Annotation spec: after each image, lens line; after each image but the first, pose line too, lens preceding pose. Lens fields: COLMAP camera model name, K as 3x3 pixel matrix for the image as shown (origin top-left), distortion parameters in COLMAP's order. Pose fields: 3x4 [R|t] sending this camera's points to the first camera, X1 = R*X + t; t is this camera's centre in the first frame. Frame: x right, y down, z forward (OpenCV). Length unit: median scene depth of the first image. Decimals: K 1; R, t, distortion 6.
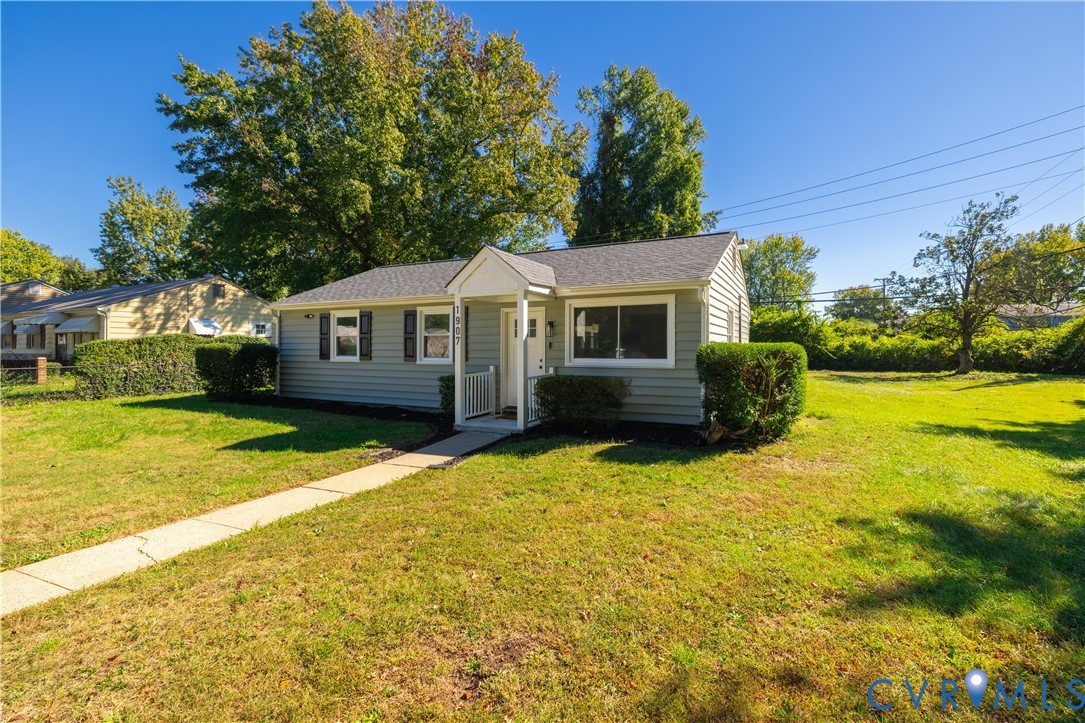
lens RADIAL K [[471.3, 0, 572.1], [0, 471.3, 351.6], [0, 0, 1]] dist [-0.001020, -0.000217]
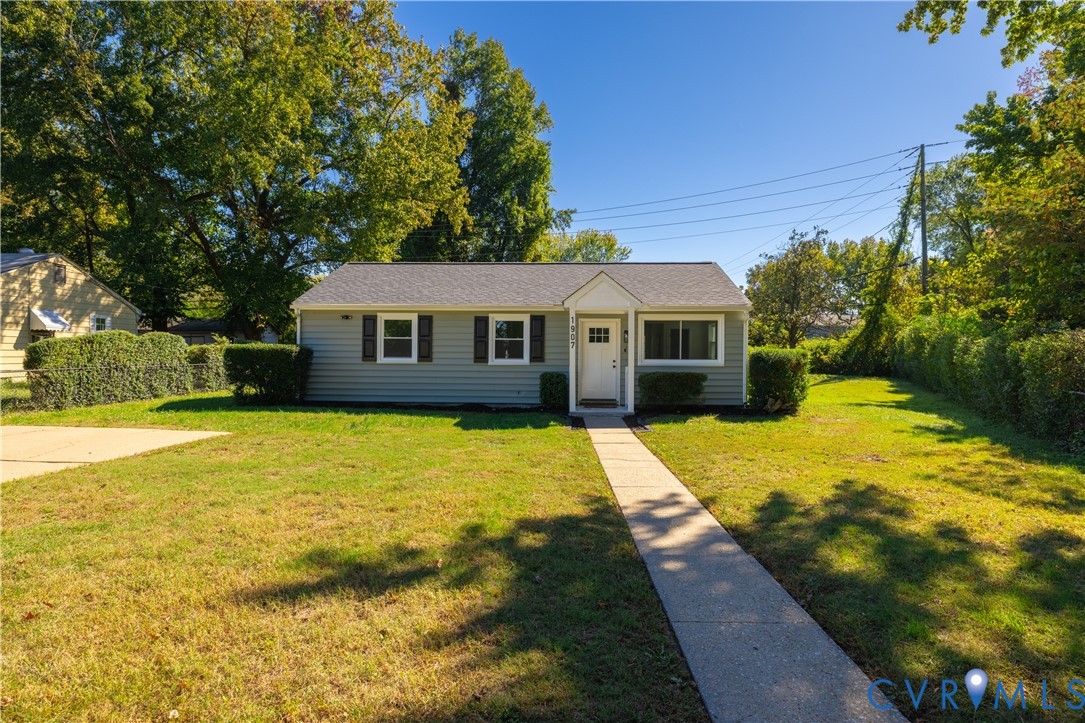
lens RADIAL K [[601.3, 0, 543.8], [0, 601.3, 361.2], [0, 0, 1]] dist [-0.001640, -0.000400]
pose [[0.922598, 0.000287, 0.385763, -0.418818], [-0.002699, 0.999980, 0.005711, 0.005180], [-0.385753, -0.006311, 0.922580, -0.202117]]
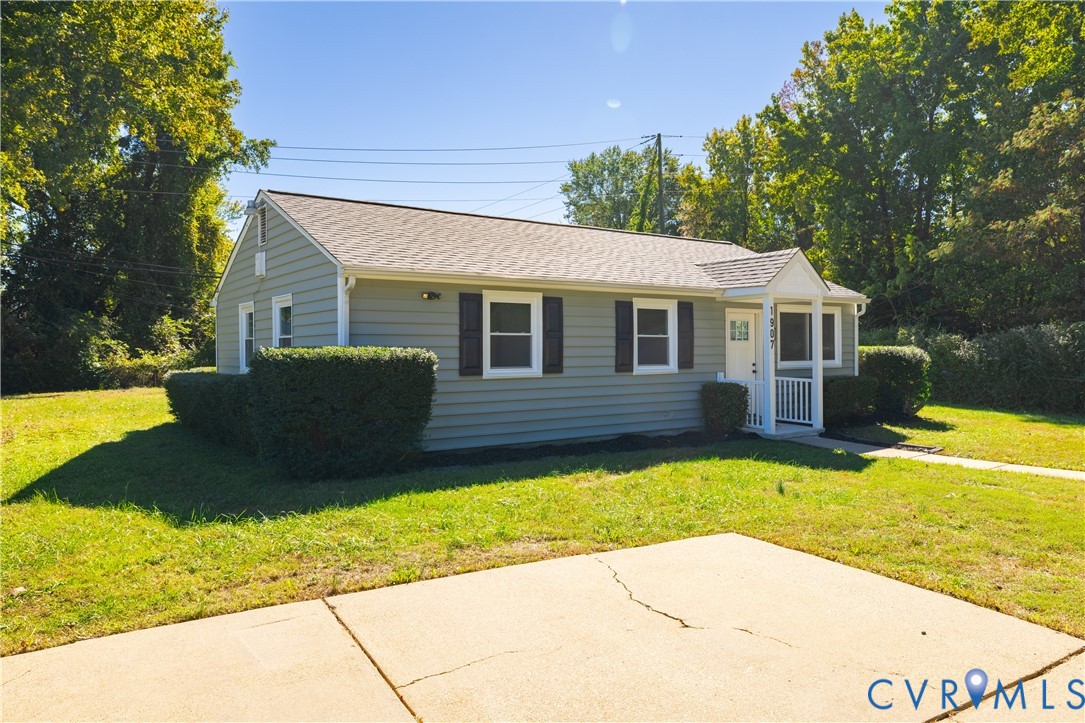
lens RADIAL K [[754.8, 0, 562.5], [0, 754.8, 348.3], [0, 0, 1]] dist [-0.002677, -0.004577]
pose [[0.470435, -0.002224, 0.882432, -0.783302], [0.014761, 0.999877, -0.005349, -0.005921], [-0.882311, 0.015542, 0.470409, 0.299063]]
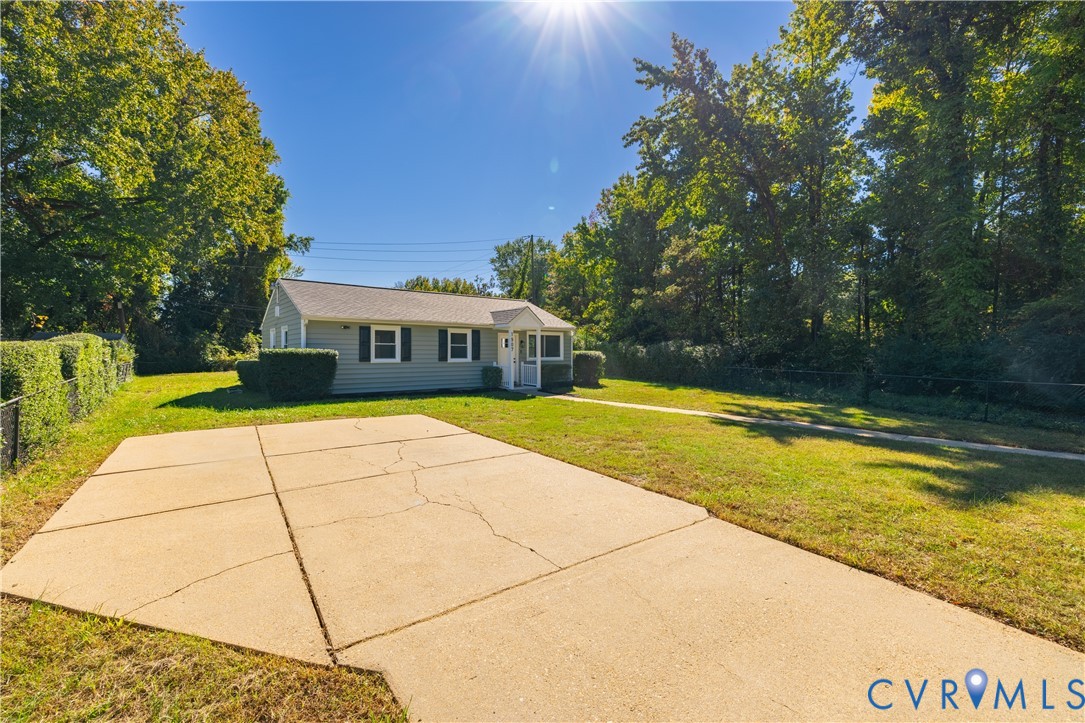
lens RADIAL K [[452.4, 0, 527.0], [0, 452.4, 354.7], [0, 0, 1]] dist [0.002525, -0.000489]
pose [[0.434013, -0.003039, 0.900902, -0.900782], [0.008940, 0.999960, -0.000933, 0.001476], [-0.900862, 0.008459, 0.434022, 0.035220]]
